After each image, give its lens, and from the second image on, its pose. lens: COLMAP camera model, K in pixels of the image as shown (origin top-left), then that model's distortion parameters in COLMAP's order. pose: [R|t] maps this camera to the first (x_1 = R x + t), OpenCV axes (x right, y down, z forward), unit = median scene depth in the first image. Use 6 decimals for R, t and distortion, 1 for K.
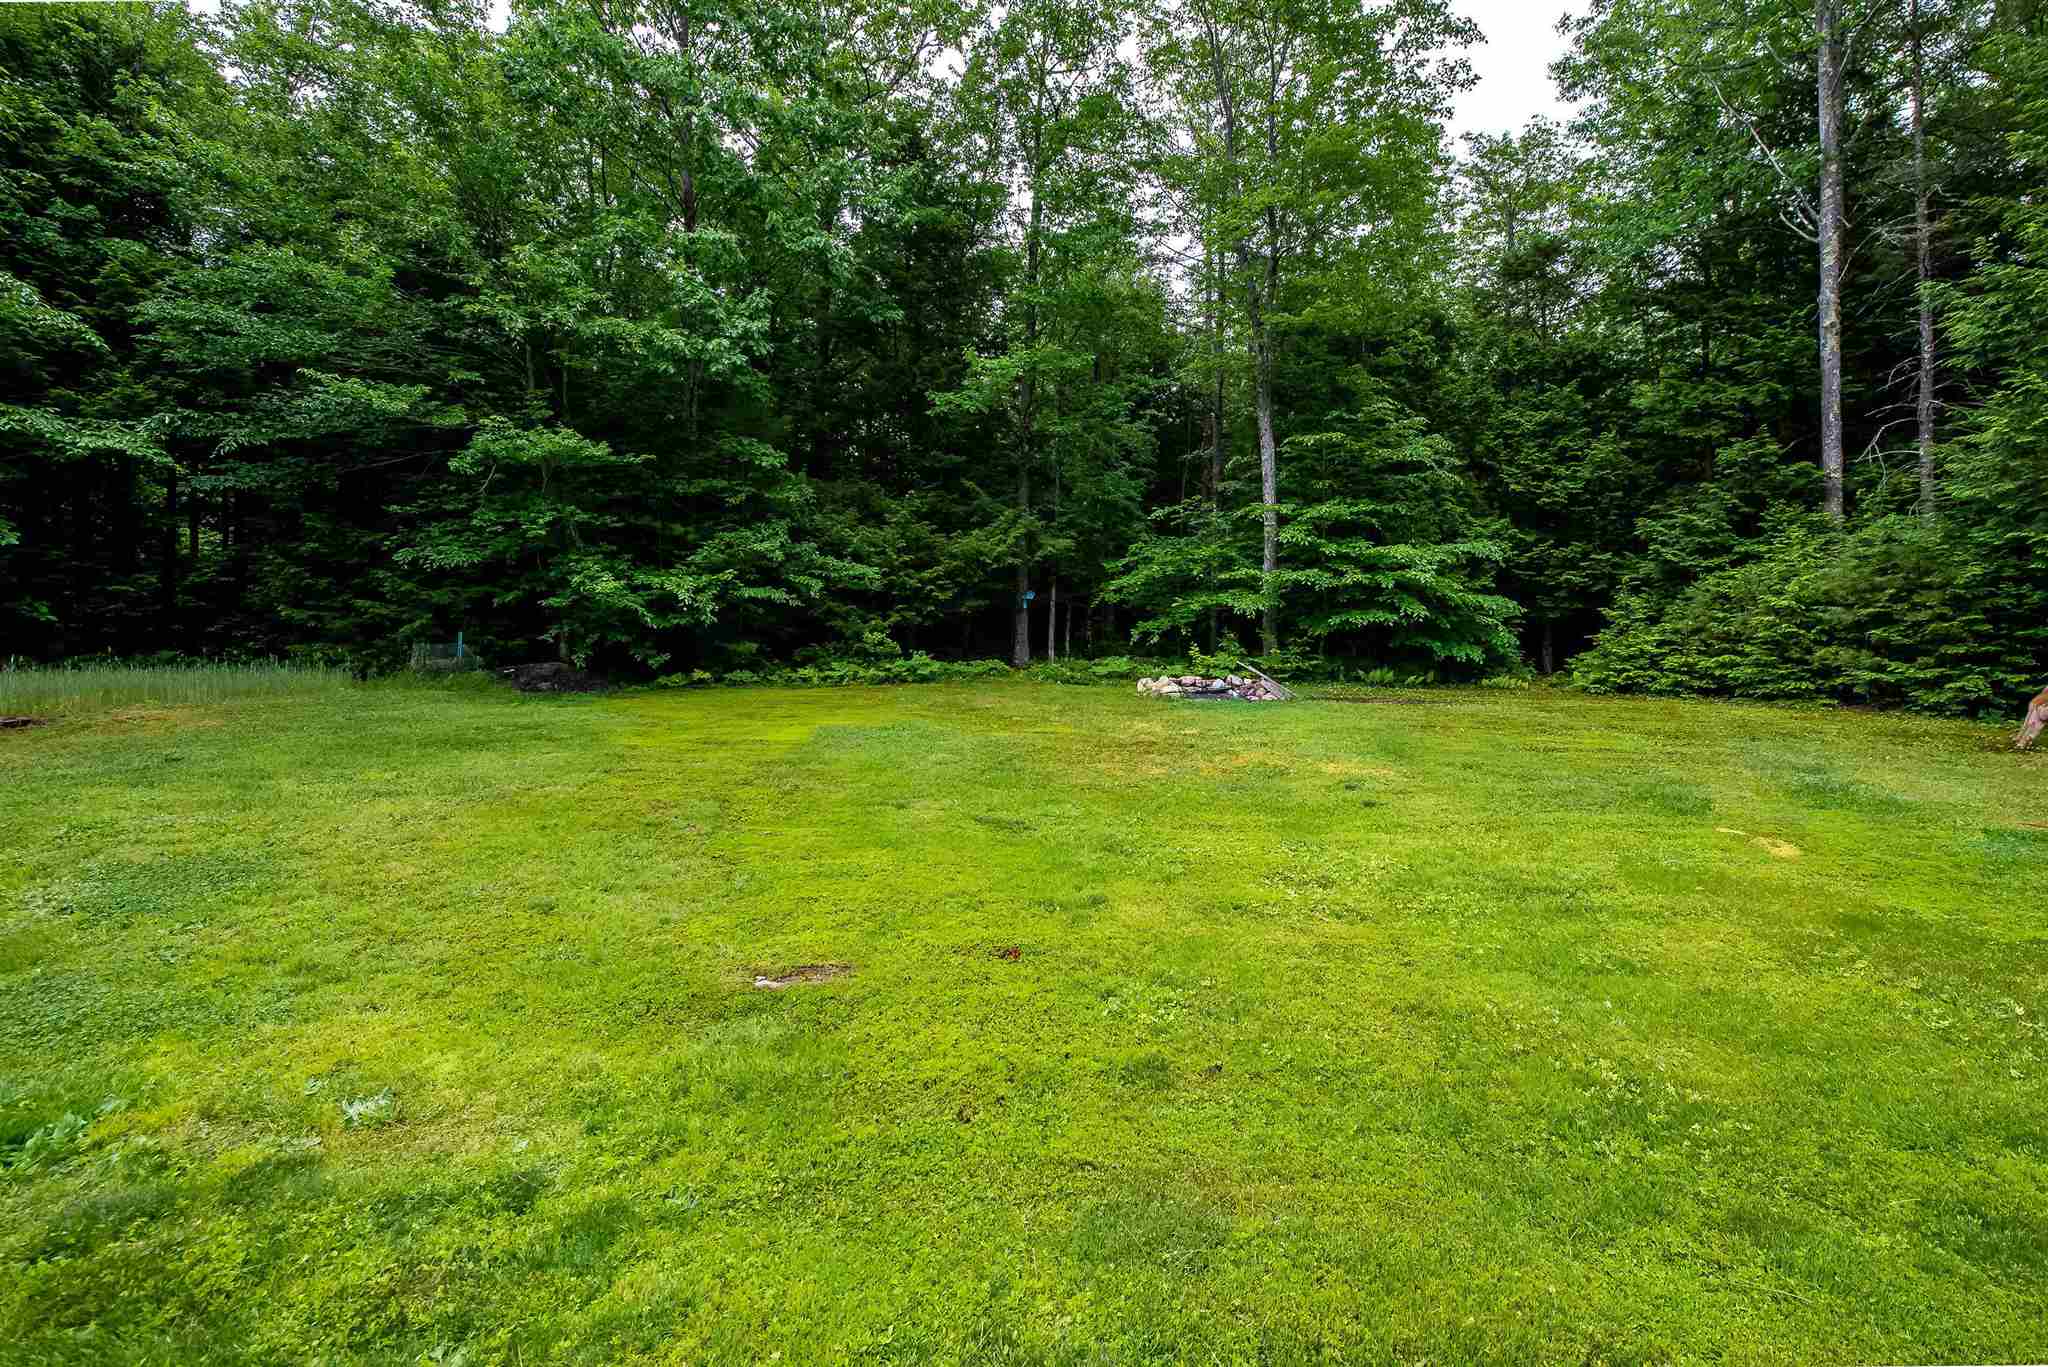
lens RADIAL K [[826.3, 0, 1024.0], [0, 826.3, 683.5], [0, 0, 1]] dist [-0.021287, -0.000410]
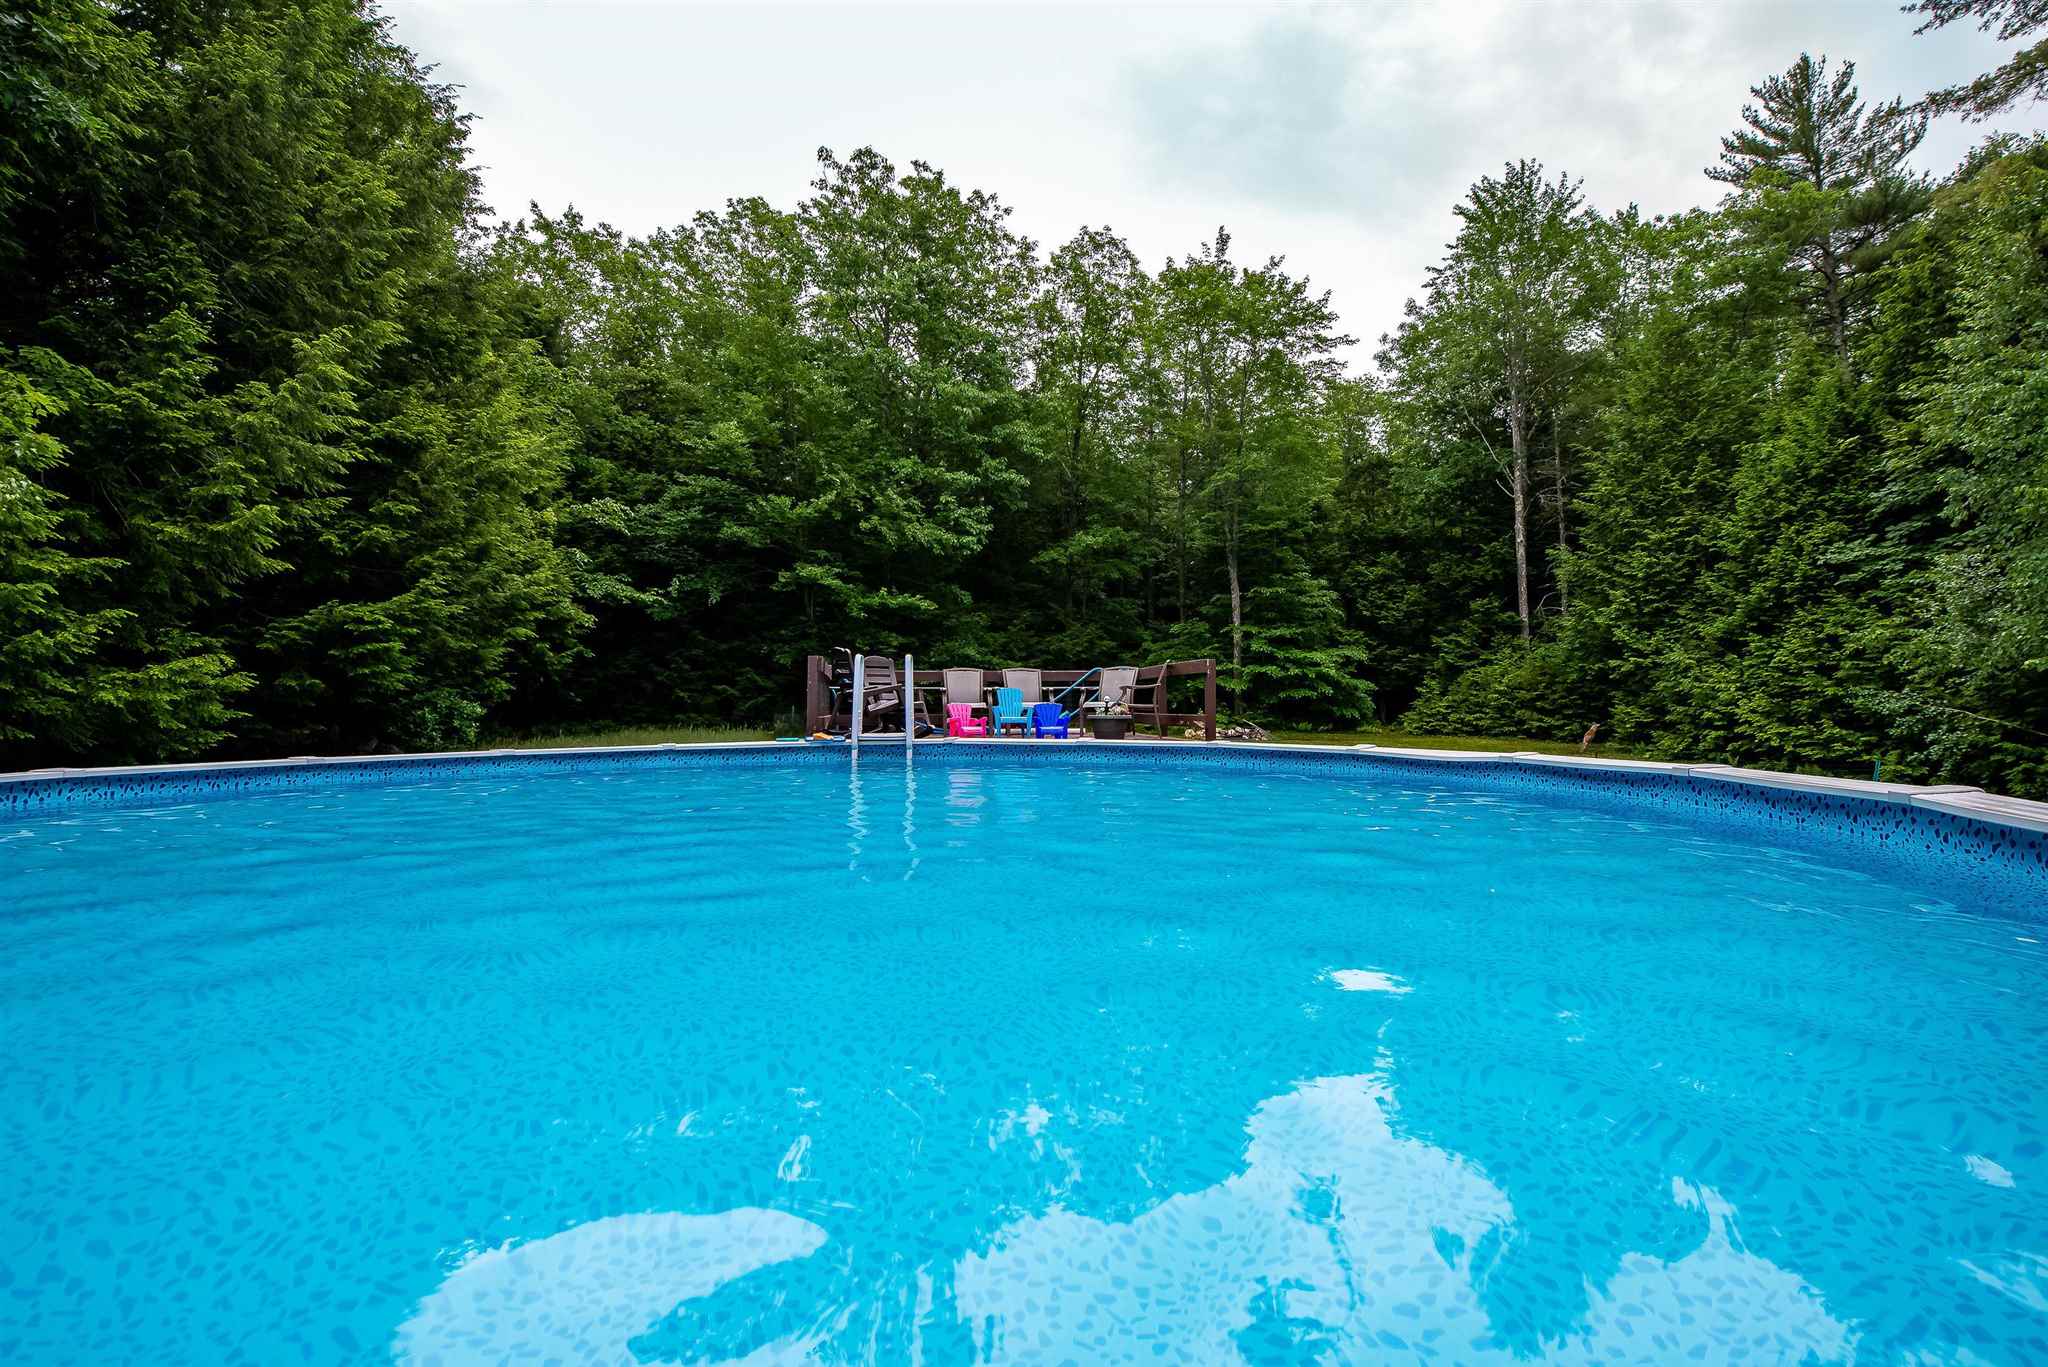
lens RADIAL K [[850.6, 0, 1024.0], [0, 850.6, 683.5], [0, 0, 1]] dist [-0.019189, -0.001019]
pose [[0.978675, 0.000325, 0.205413, -0.533958], [0.012127, 0.998163, -0.059354, -0.000244], [-0.205055, 0.060579, 0.976874, -0.658734]]
